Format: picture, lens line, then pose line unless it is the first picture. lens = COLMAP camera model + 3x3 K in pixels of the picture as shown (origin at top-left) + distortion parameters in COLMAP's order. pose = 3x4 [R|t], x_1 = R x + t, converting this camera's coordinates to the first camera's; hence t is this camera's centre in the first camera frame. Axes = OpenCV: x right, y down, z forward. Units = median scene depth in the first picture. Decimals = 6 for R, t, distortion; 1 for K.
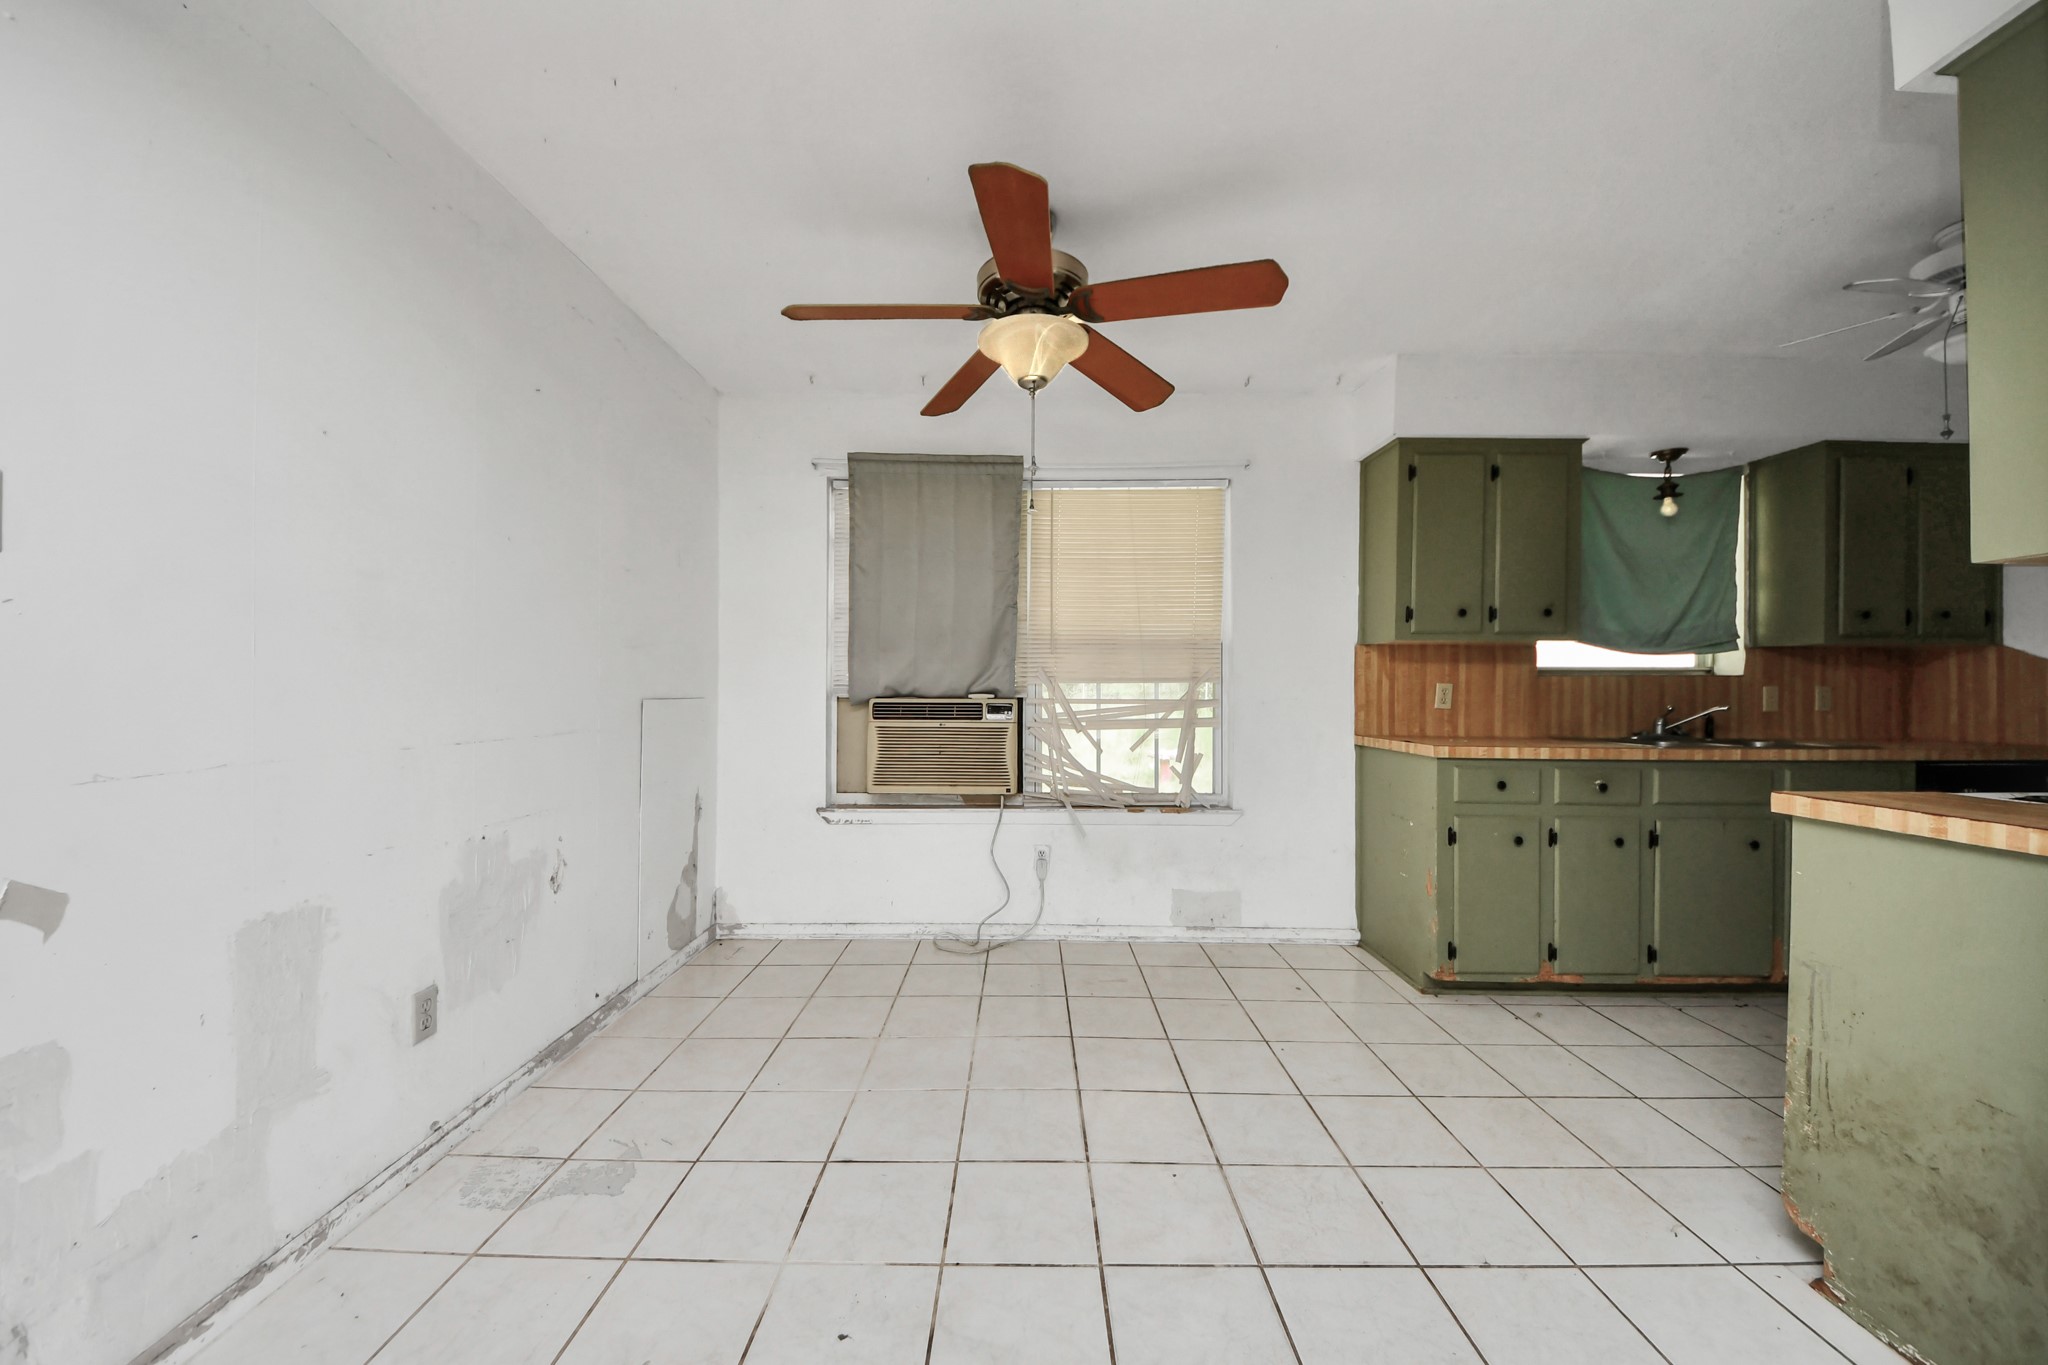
lens RADIAL K [[776.7, 0, 1023.5], [0, 776.7, 690.4], [0, 0, 1]] dist [0.000841, -0.004824]
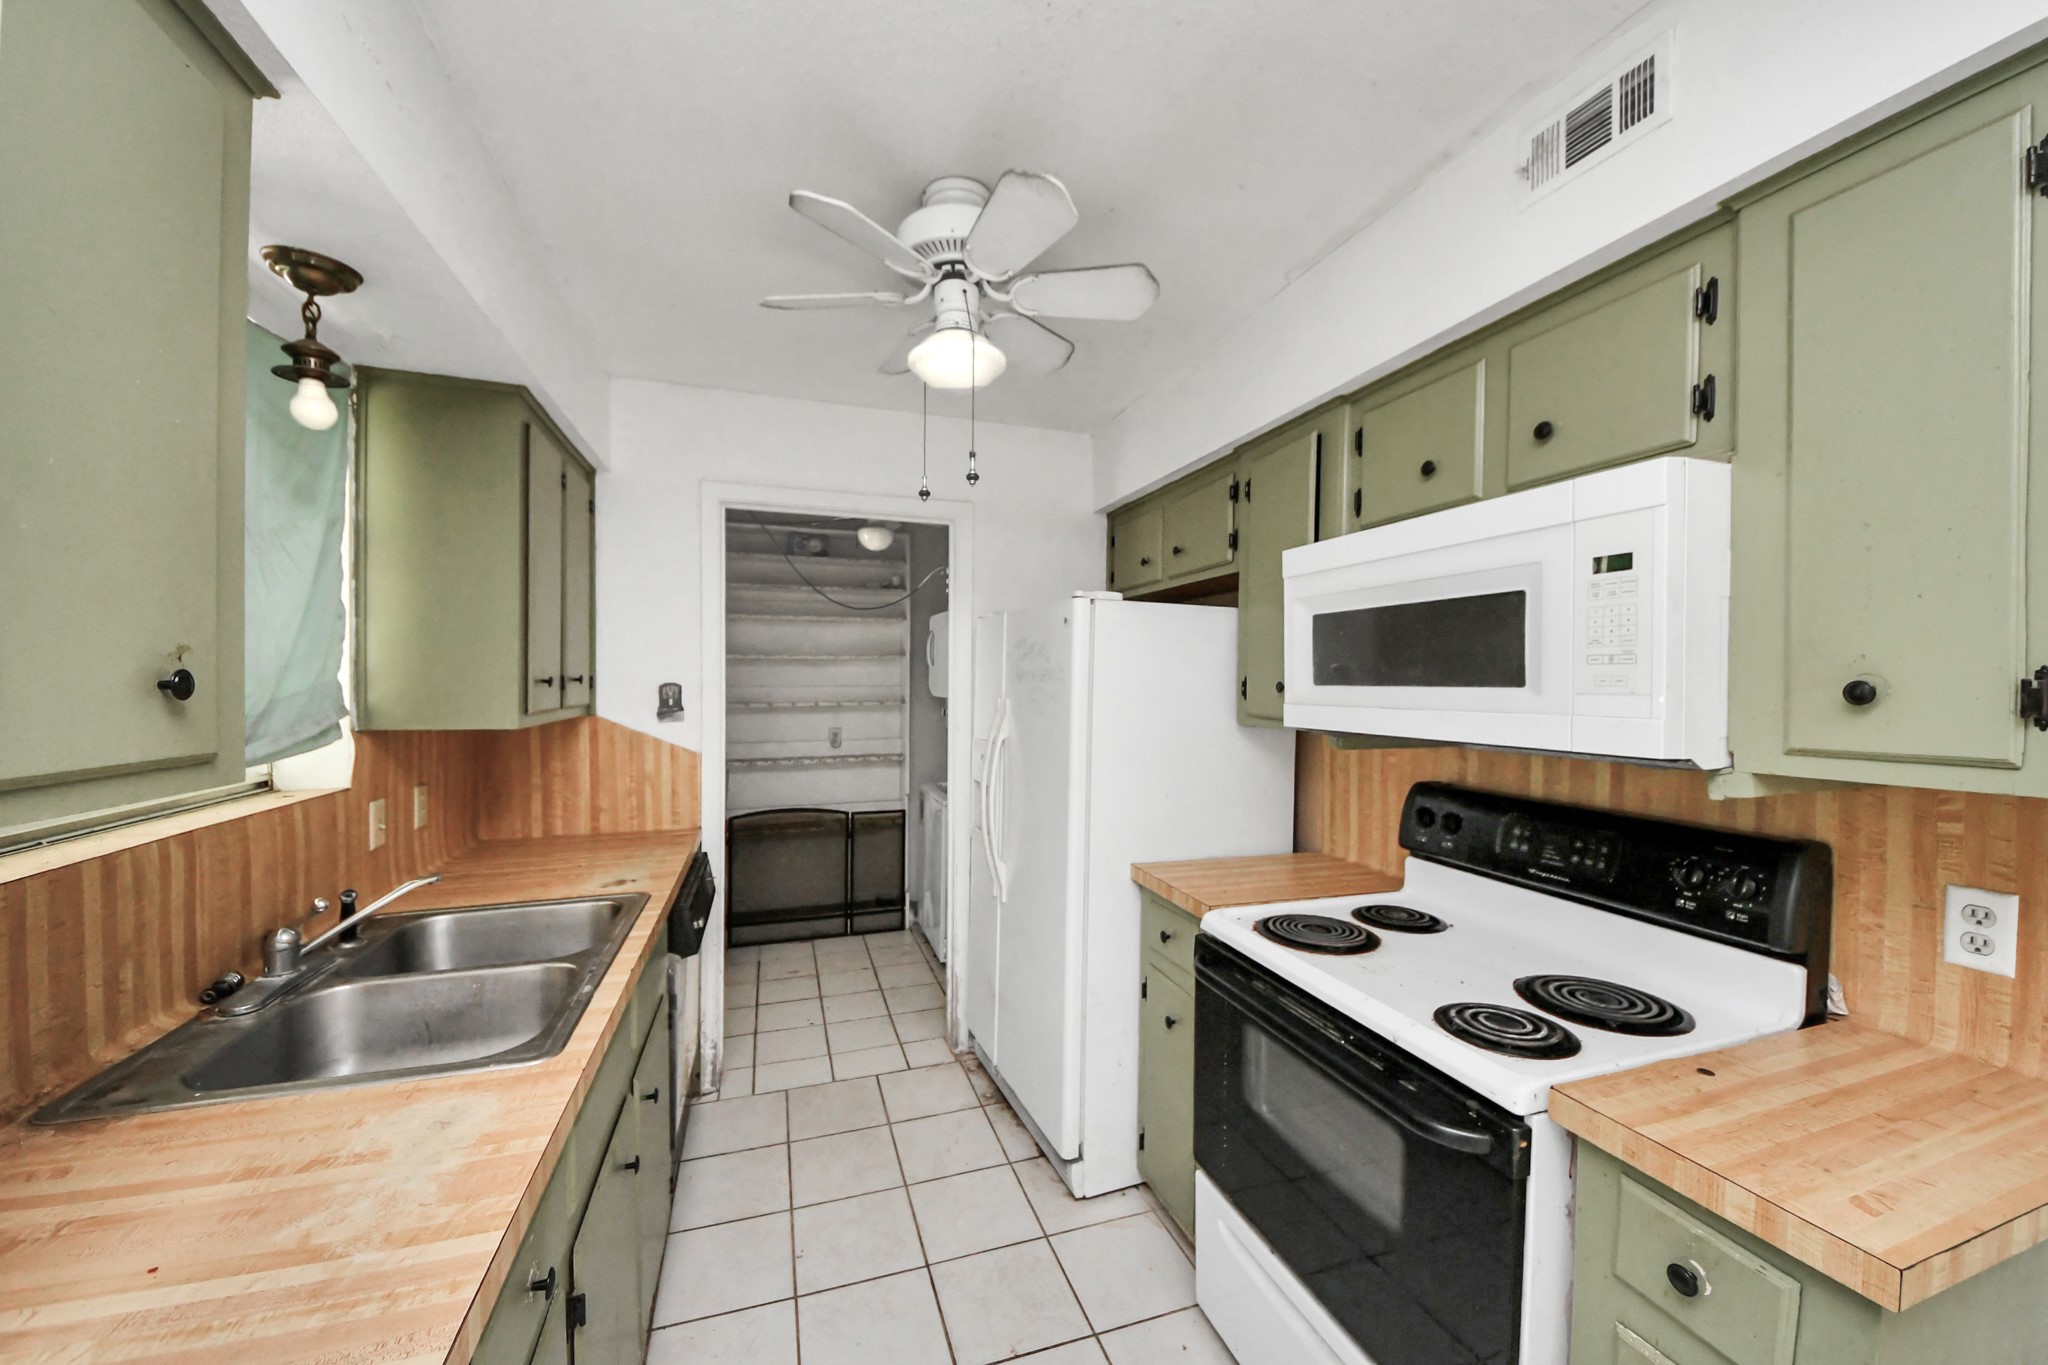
lens RADIAL K [[776.7, 0, 1032.1], [0, 776.7, 685.2], [0, 0, 1]] dist [0.000841, -0.004824]
pose [[-0.312366, -0.018954, 0.949773, 0.334236], [0.002322, 0.999783, 0.020716, -0.099717], [-0.949959, 0.008676, -0.312254, 0.775092]]
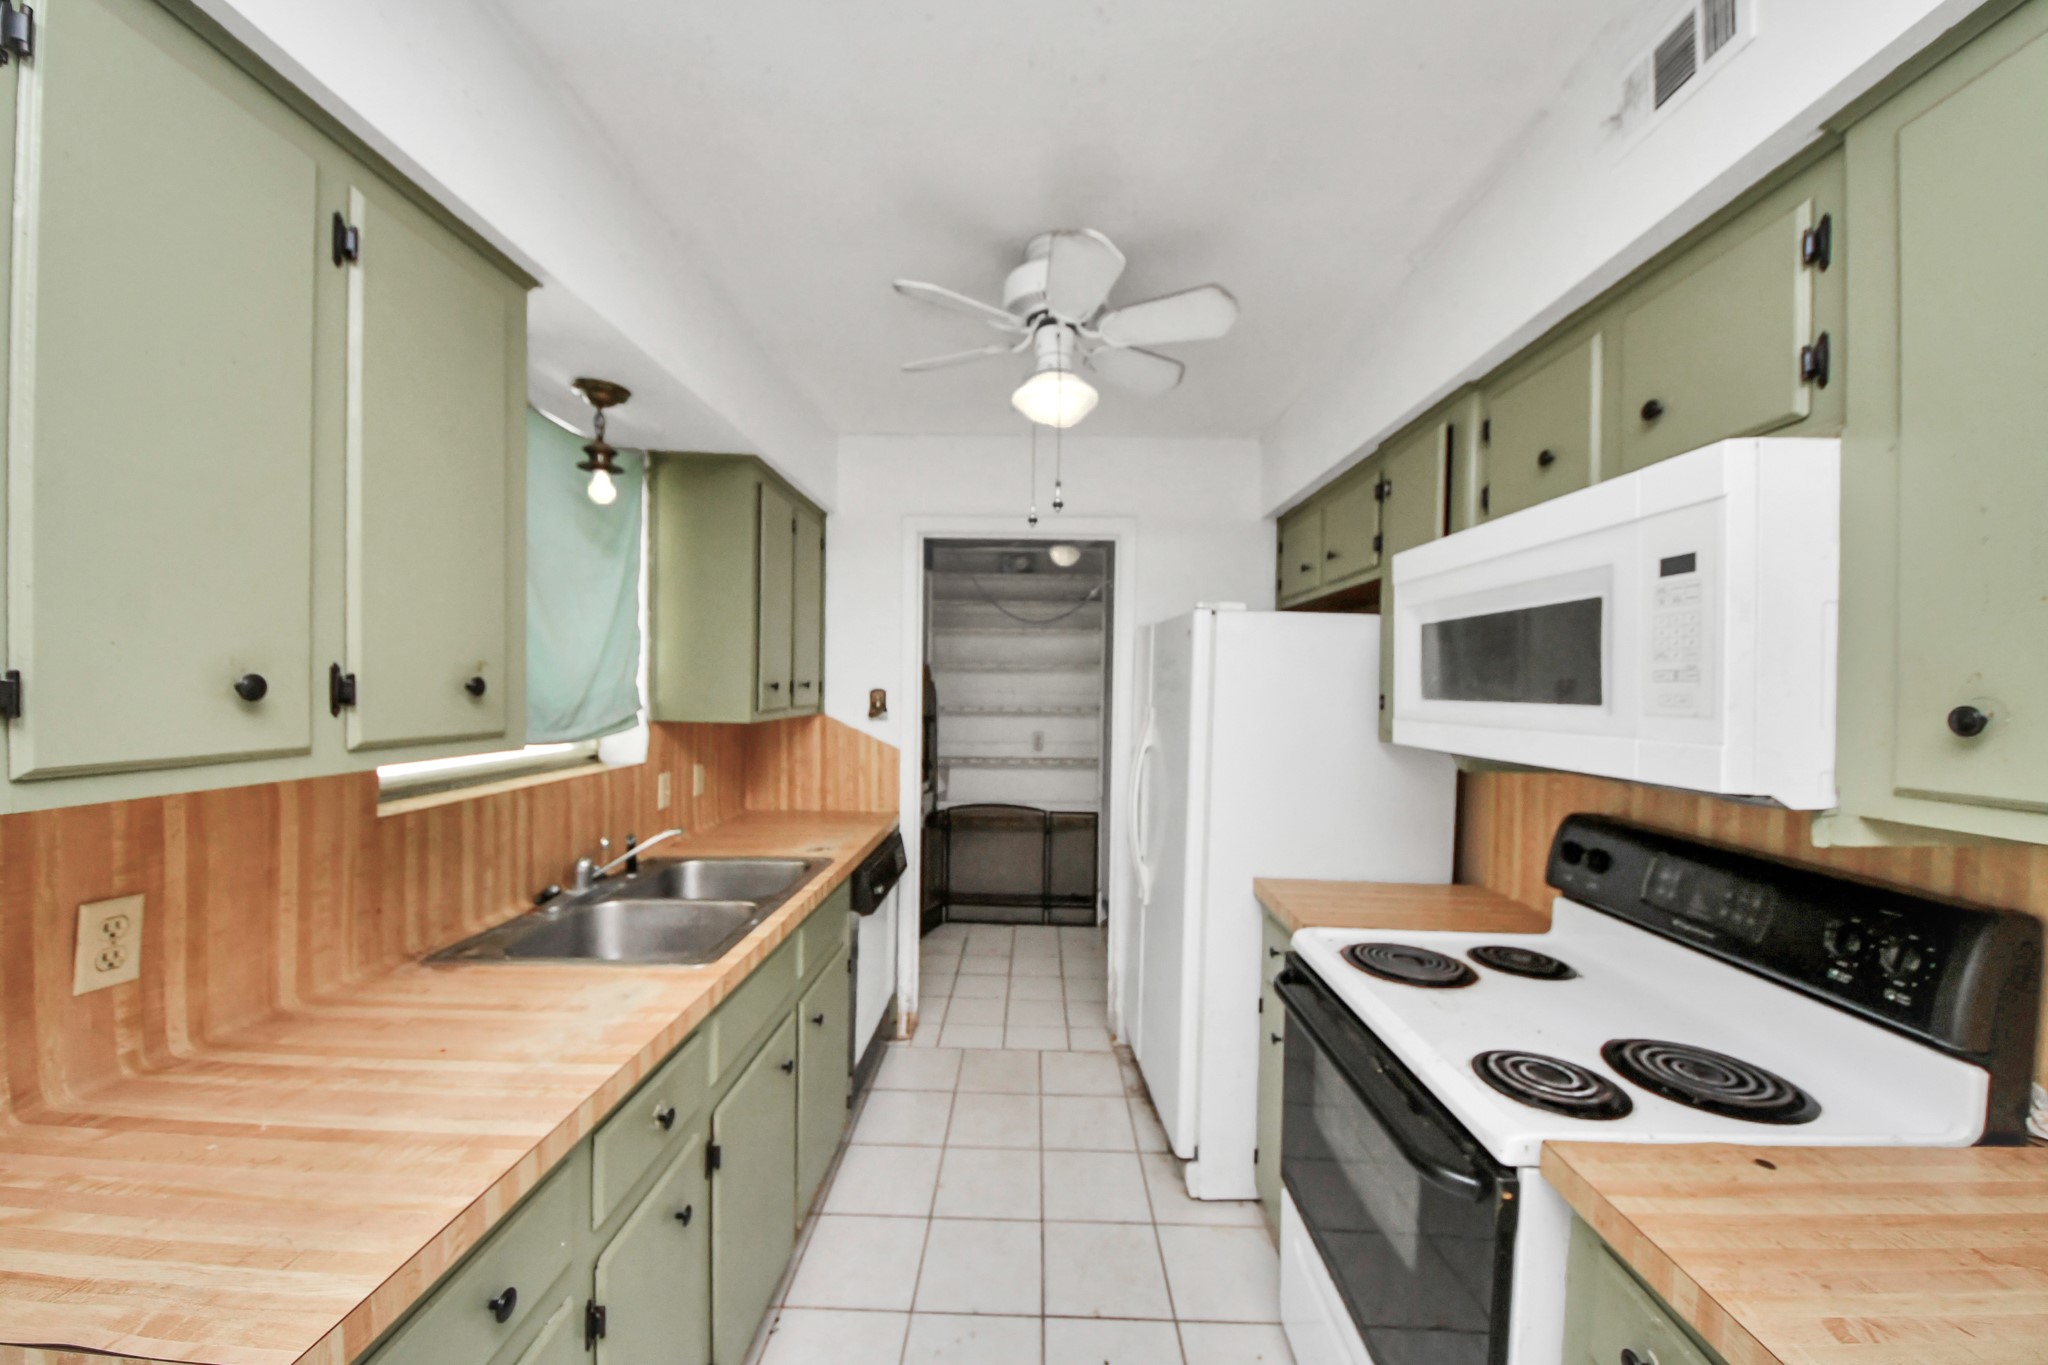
lens RADIAL K [[776.7, 0, 1015.2], [0, 776.7, 694.7], [0, 0, 1]] dist [0.000841, -0.004824]
pose [[0.042121, -0.024302, 0.998817, 0.279251], [-0.004244, 0.999691, 0.024503, -0.102112], [-0.999104, -0.005271, 0.042004, 0.677701]]
